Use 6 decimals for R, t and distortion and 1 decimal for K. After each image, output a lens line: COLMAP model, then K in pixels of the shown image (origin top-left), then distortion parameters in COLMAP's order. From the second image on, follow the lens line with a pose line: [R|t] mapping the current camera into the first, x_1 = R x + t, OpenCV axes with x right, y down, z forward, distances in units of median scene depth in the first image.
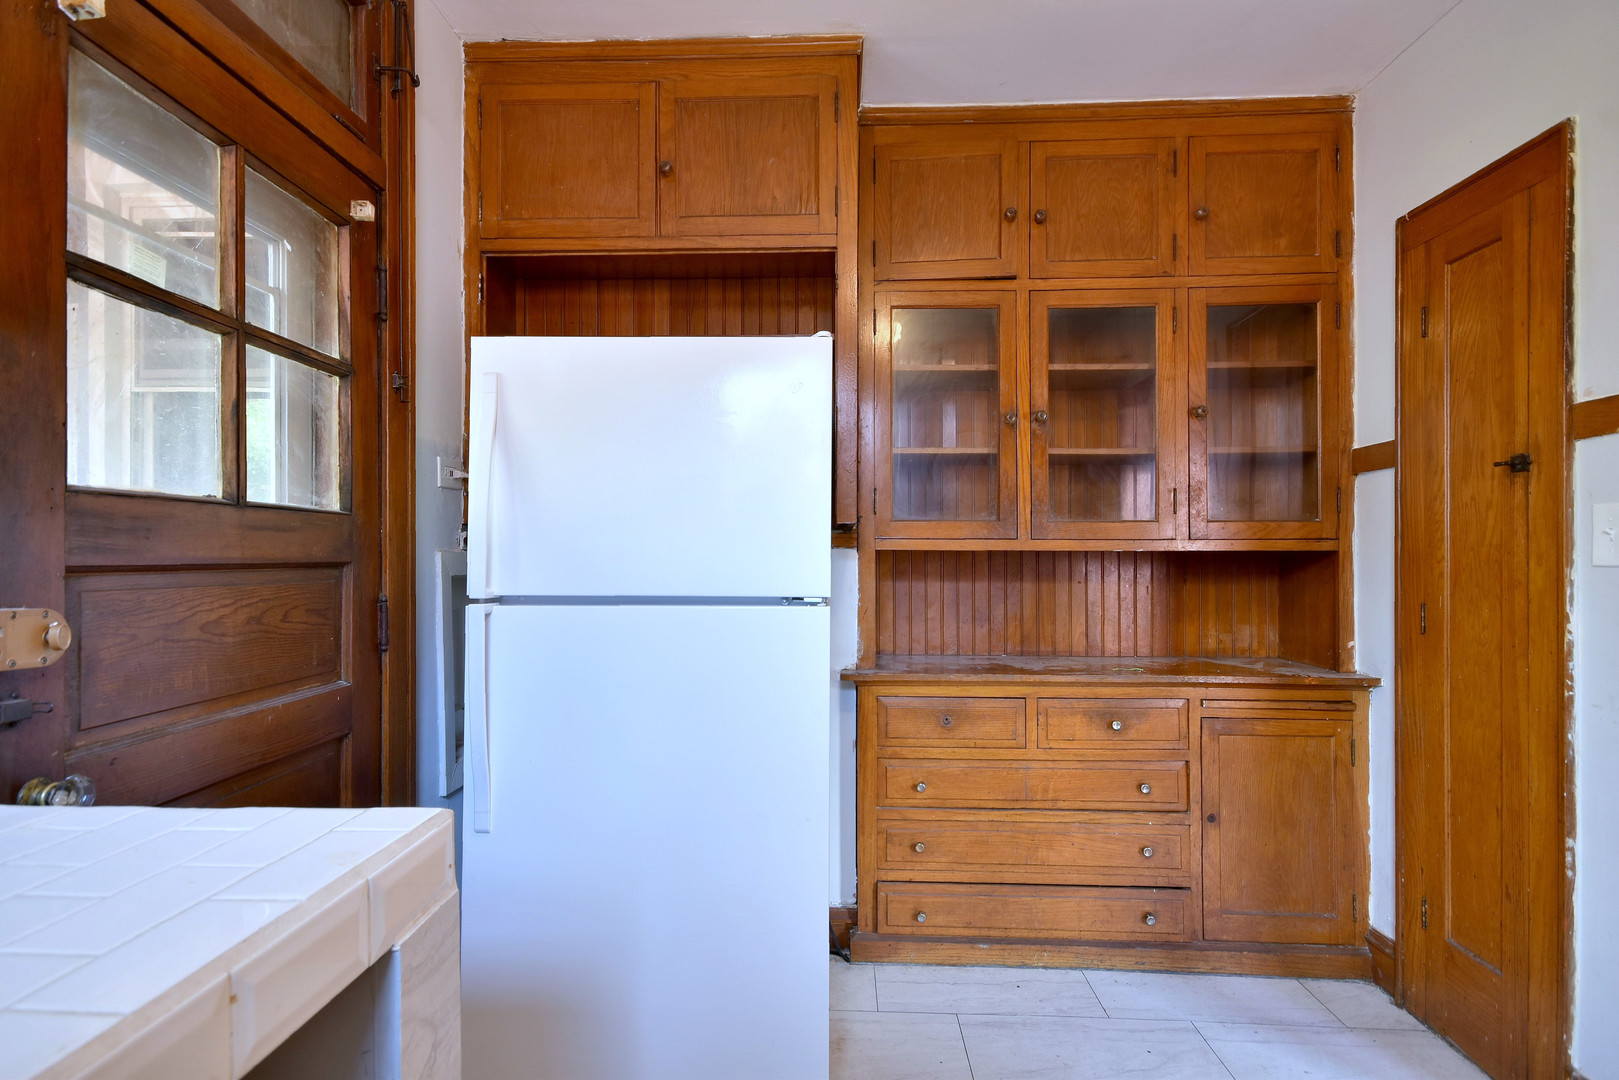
lens RADIAL K [[820.4, 0, 811.0], [0, 820.4, 546.4], [0, 0, 1]] dist [0.015388, -0.001581]
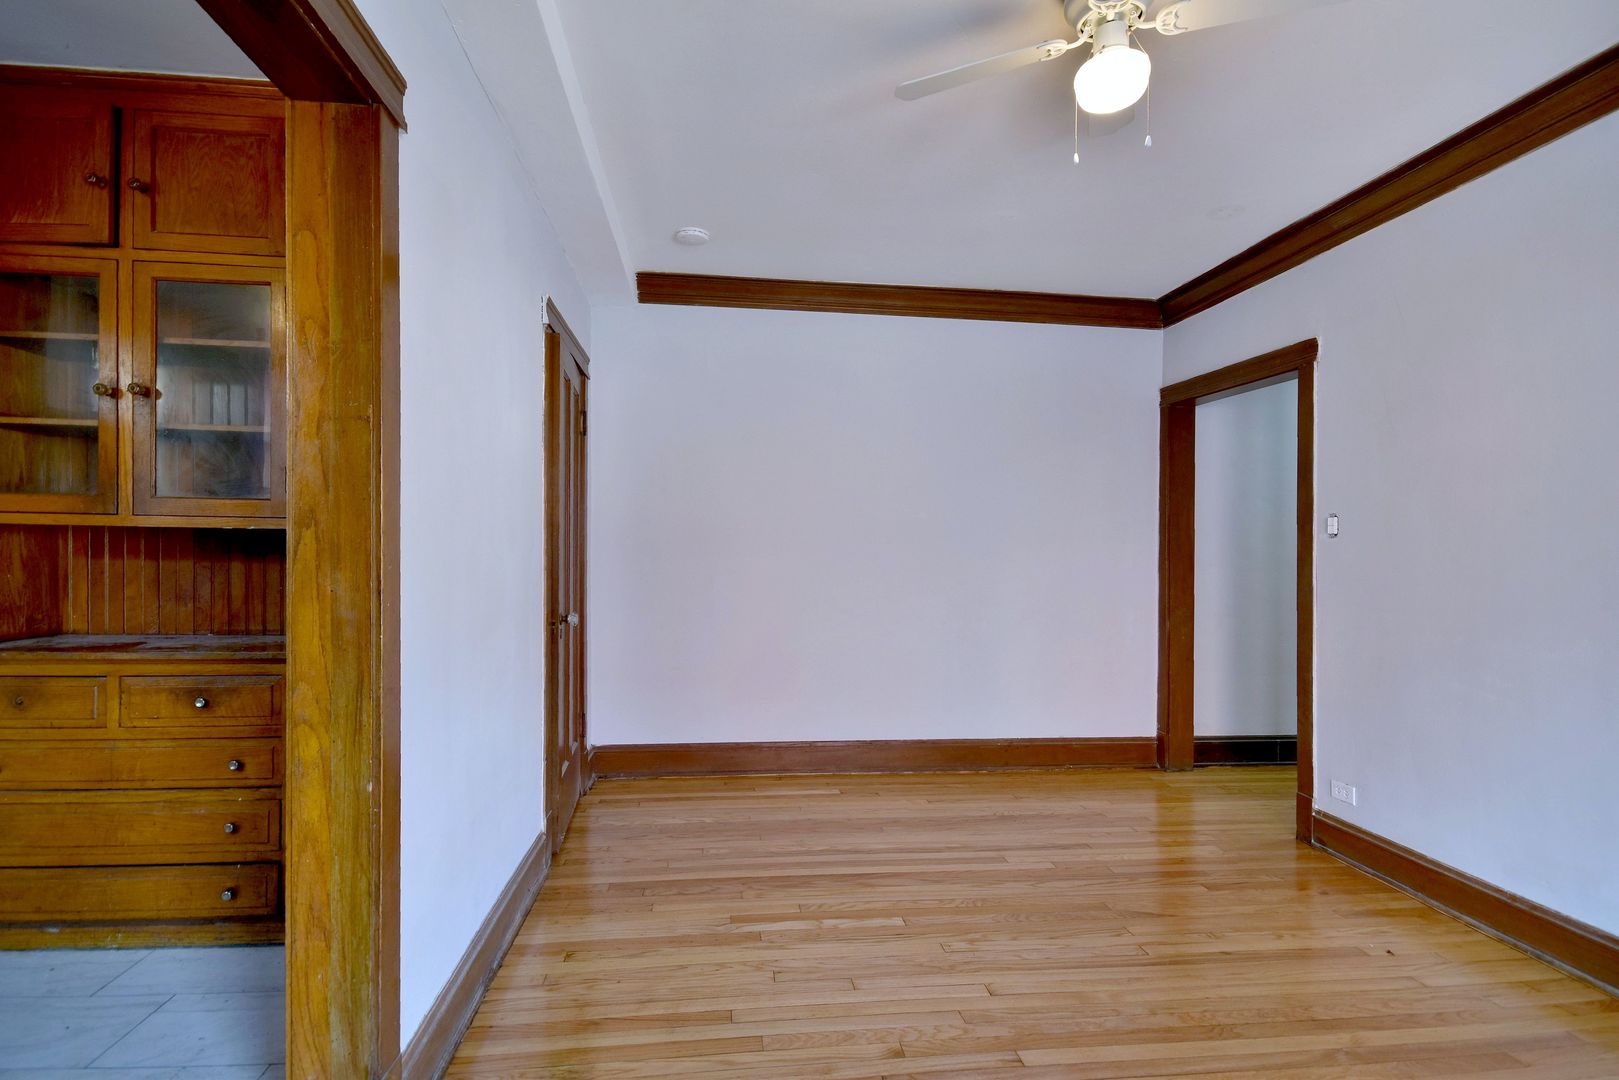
lens RADIAL K [[778.4, 0, 802.0], [0, 778.4, 545.3], [0, 0, 1]] dist [0.013926, -0.007055]
pose [[0.989960, 0.016471, 0.140385, 0.943917], [-0.017732, 0.999813, 0.007734, 0.006129], [-0.140231, -0.010146, 0.990067, -0.038732]]
